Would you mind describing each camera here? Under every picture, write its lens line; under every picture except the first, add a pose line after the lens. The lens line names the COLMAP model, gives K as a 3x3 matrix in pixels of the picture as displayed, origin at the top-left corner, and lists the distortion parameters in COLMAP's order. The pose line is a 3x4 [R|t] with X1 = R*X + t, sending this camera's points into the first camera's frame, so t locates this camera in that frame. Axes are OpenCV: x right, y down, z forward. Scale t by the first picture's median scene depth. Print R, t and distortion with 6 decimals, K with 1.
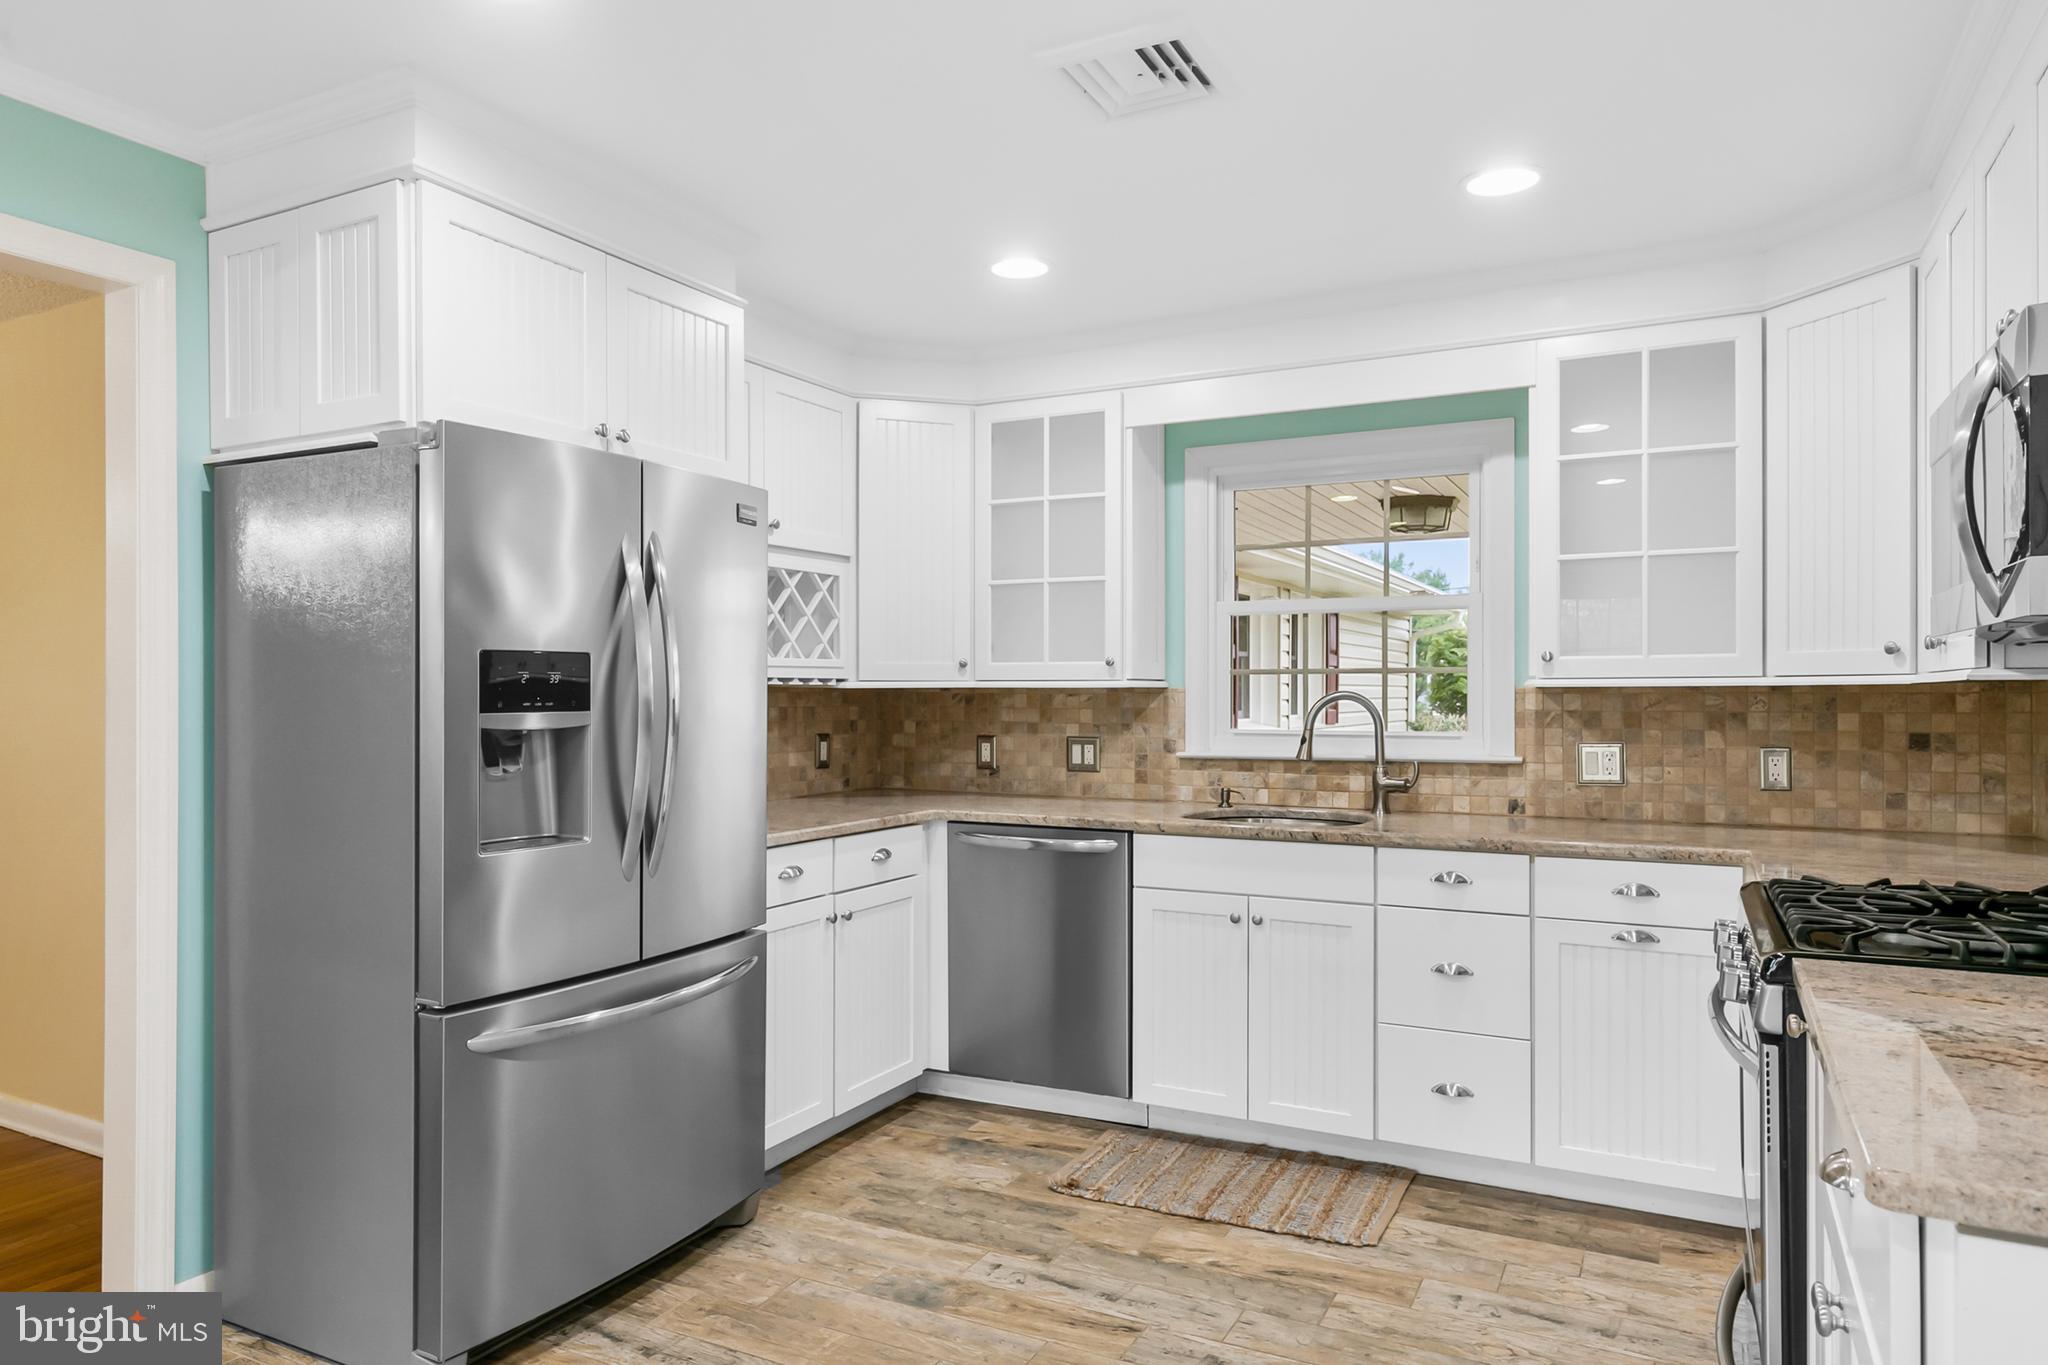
lens RADIAL K [[1279.6, 0, 1023.0], [0, 1279.6, 705.8], [0, 0, 1]] dist [0.006917, -0.001568]
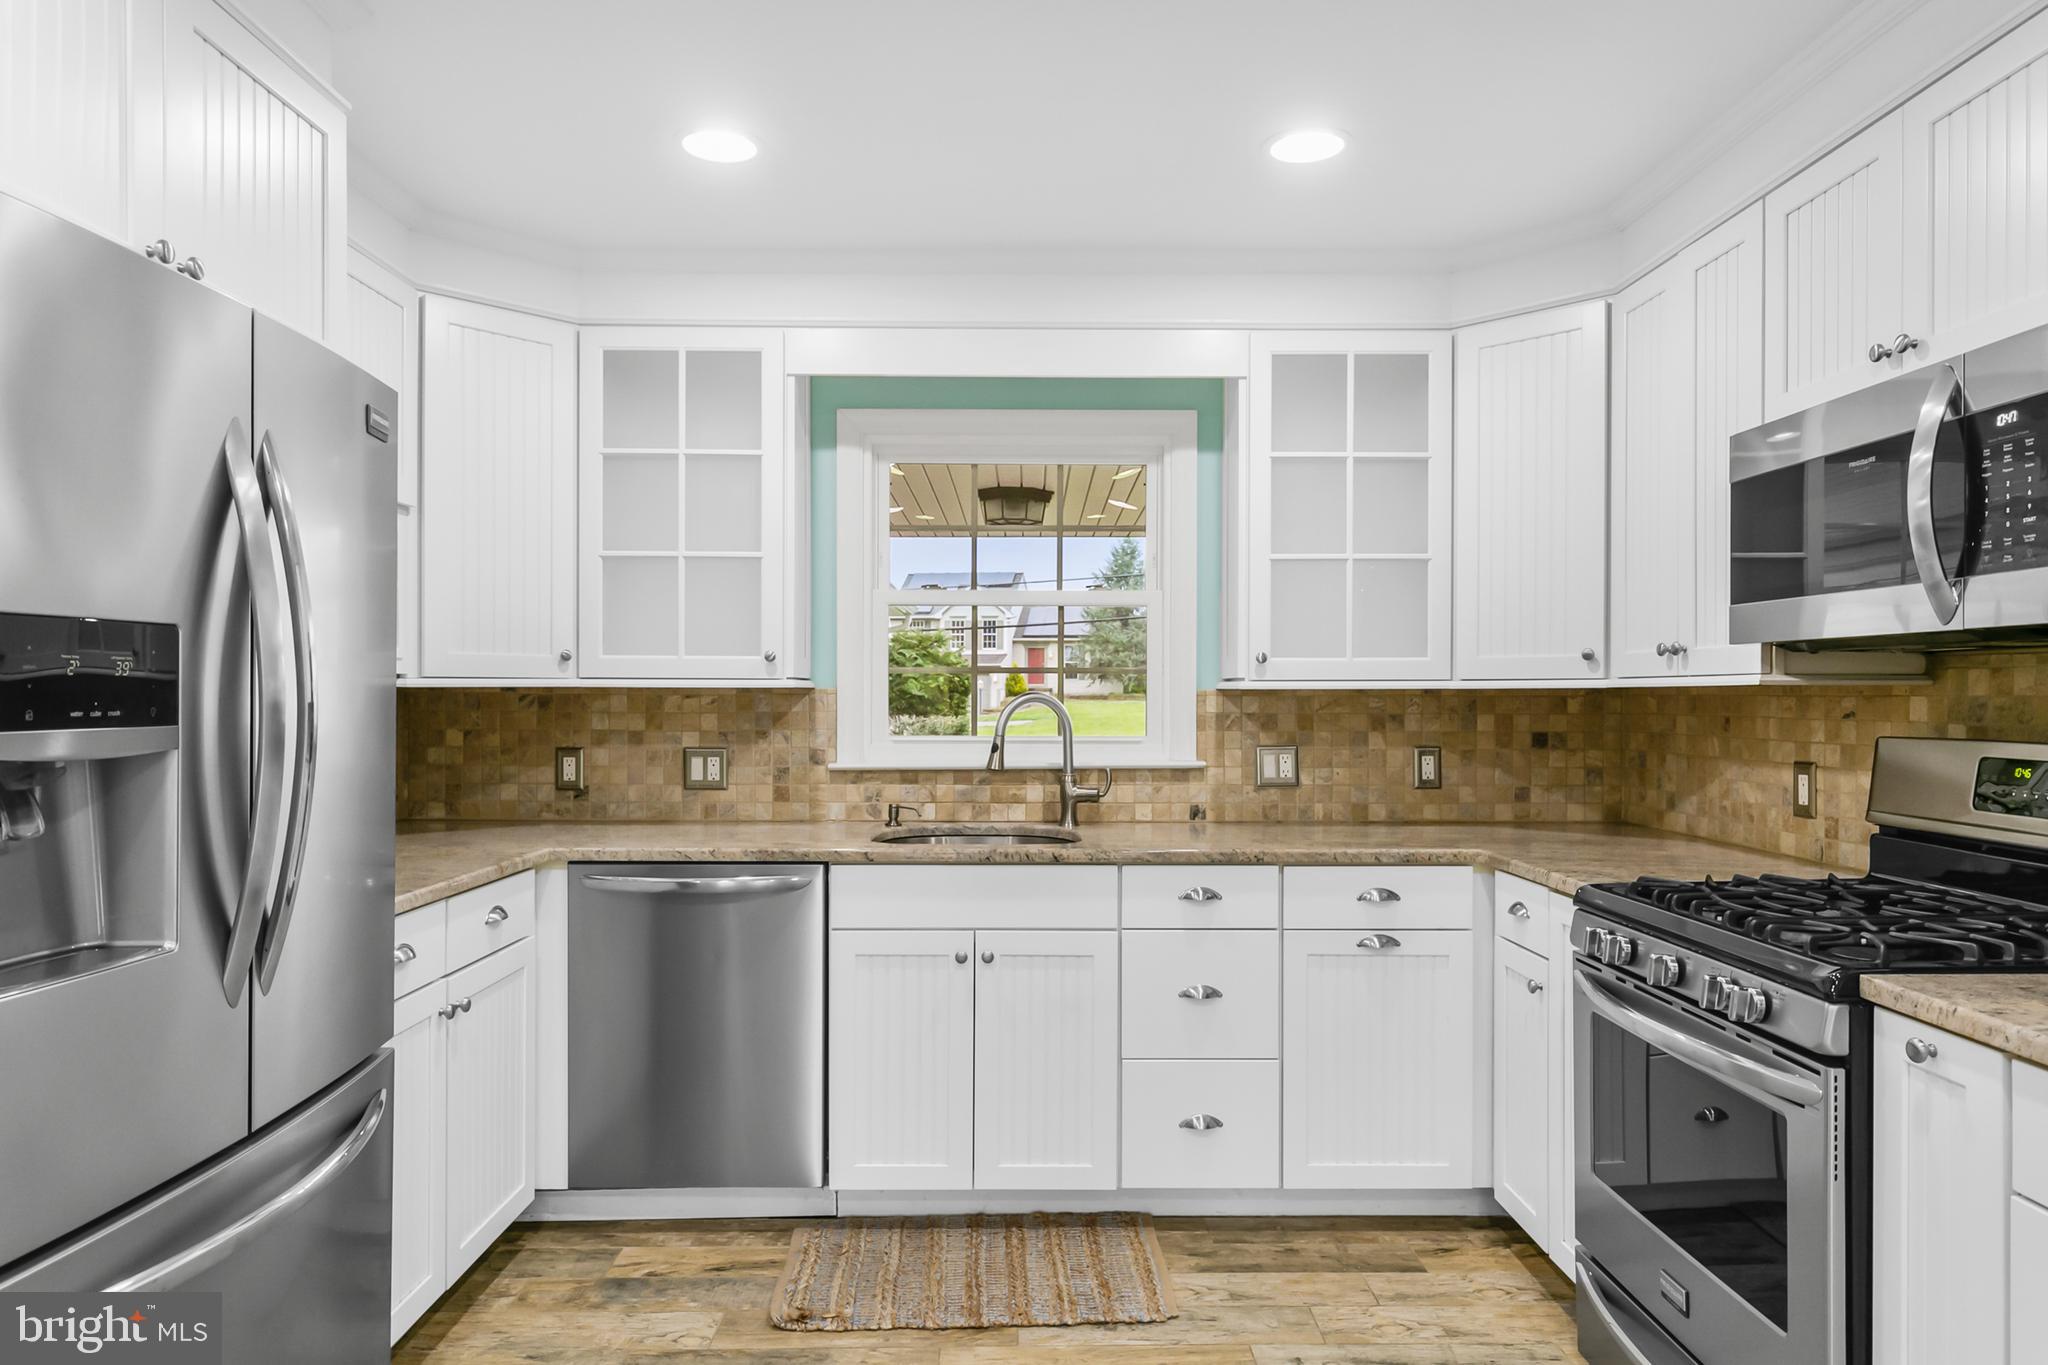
lens RADIAL K [[1279.6, 0, 1023.9], [0, 1279.6, 706.6], [0, 0, 1]] dist [0.006917, -0.001568]
pose [[0.883069, -0.002611, 0.469236, -0.203854], [0.002369, 0.999997, 0.001105, -0.002993], [-0.469237, 0.000136, 0.883072, 0.228067]]
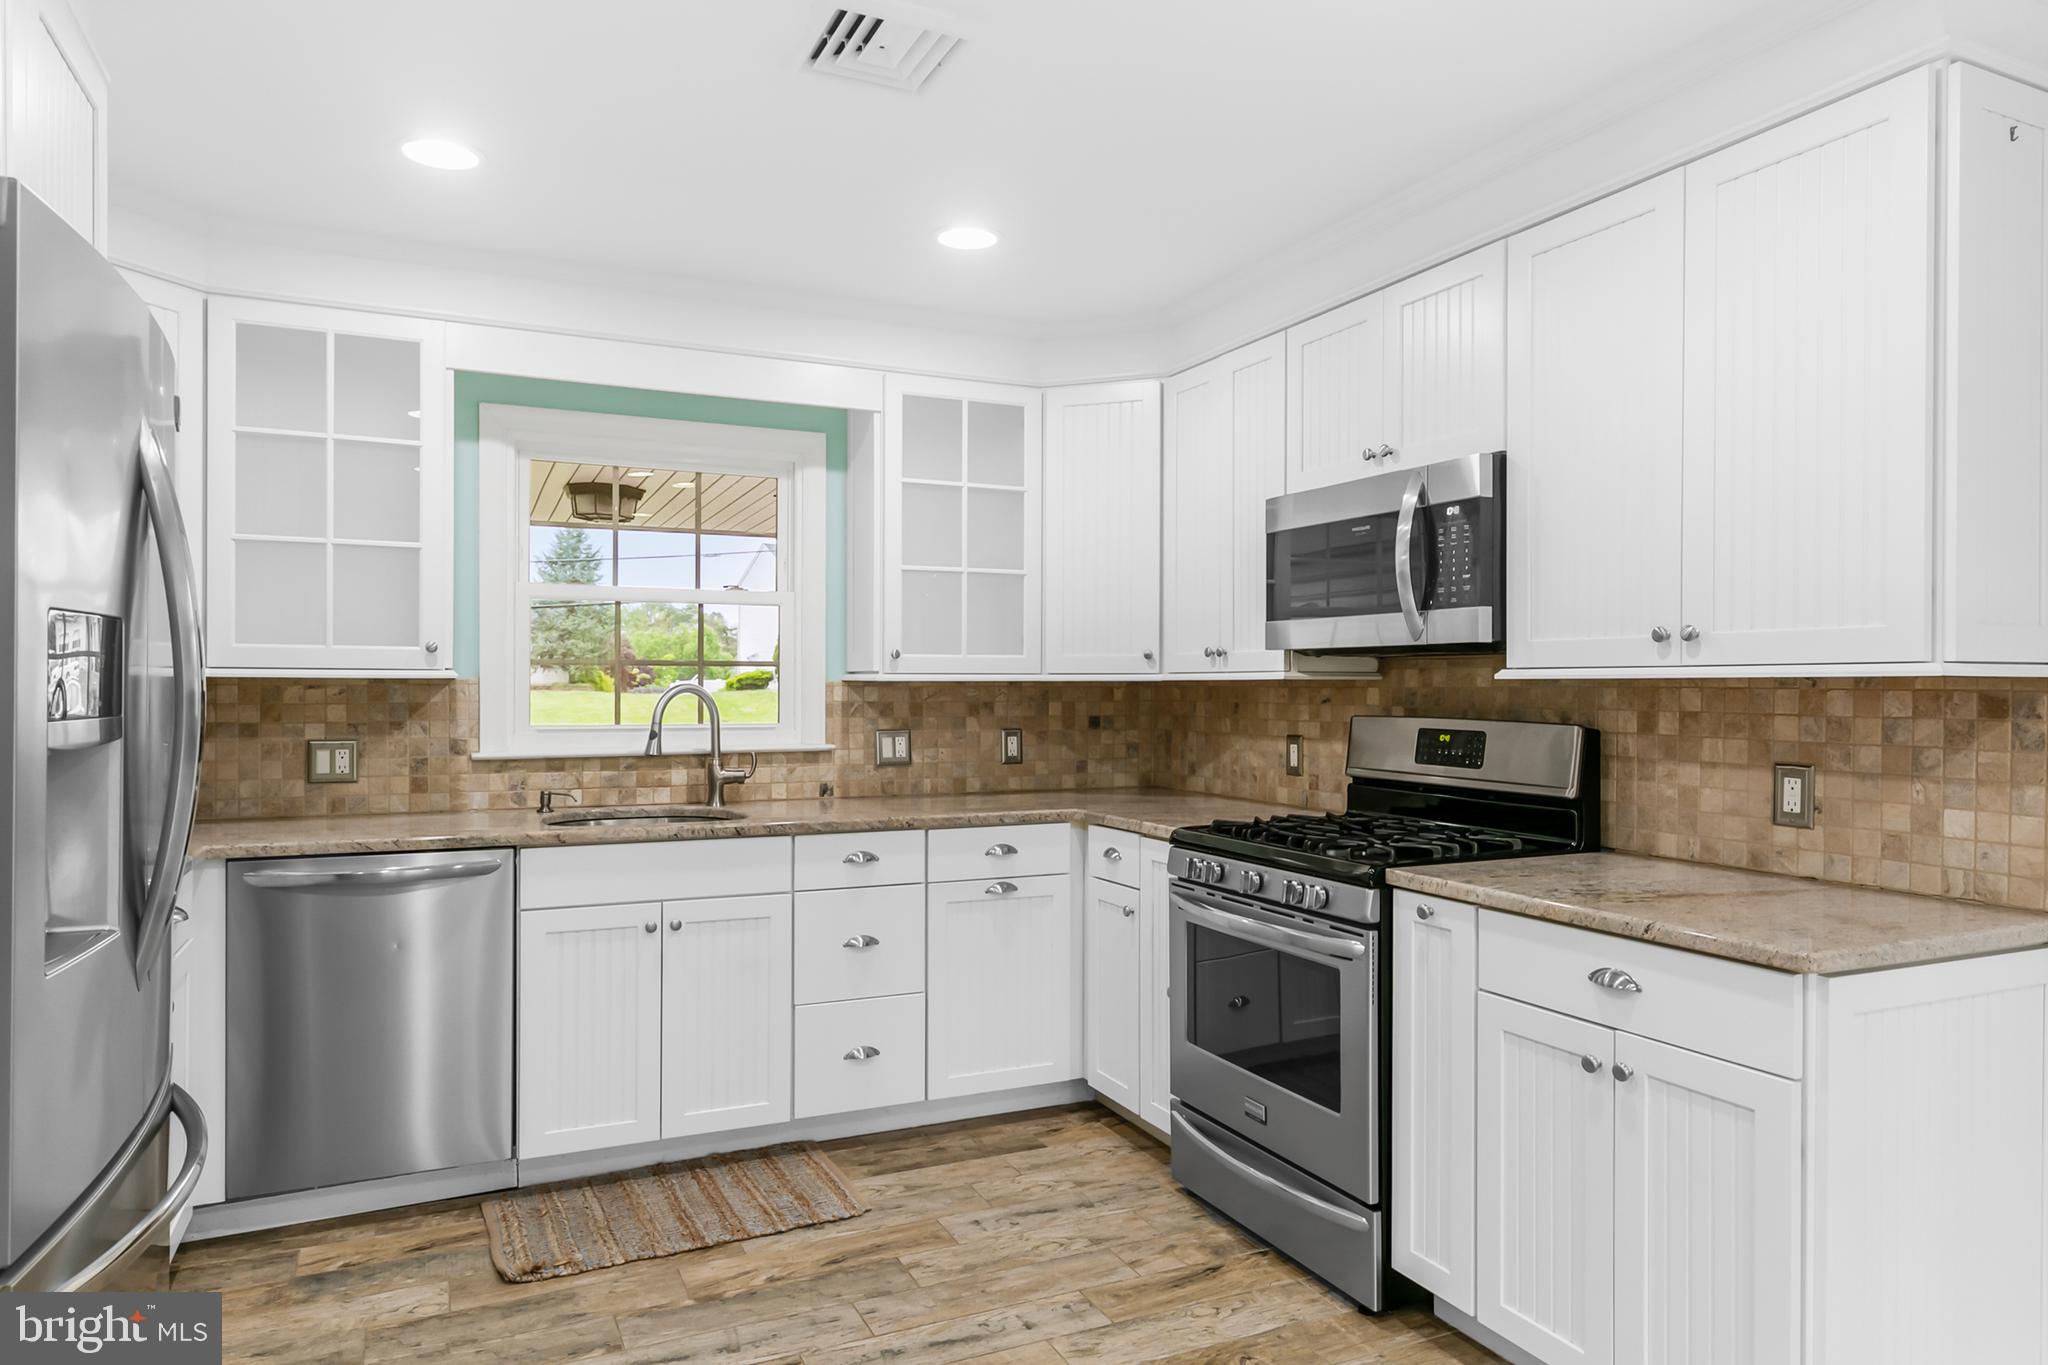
lens RADIAL K [[1279.6, 0, 1022.5], [0, 1279.6, 700.8], [0, 0, 1]] dist [0.006917, -0.001568]
pose [[0.609402, -0.007643, 0.792825, -0.417267], [0.004442, 0.999971, 0.006226, -0.003723], [-0.792849, -0.000272, 0.609418, 0.221916]]
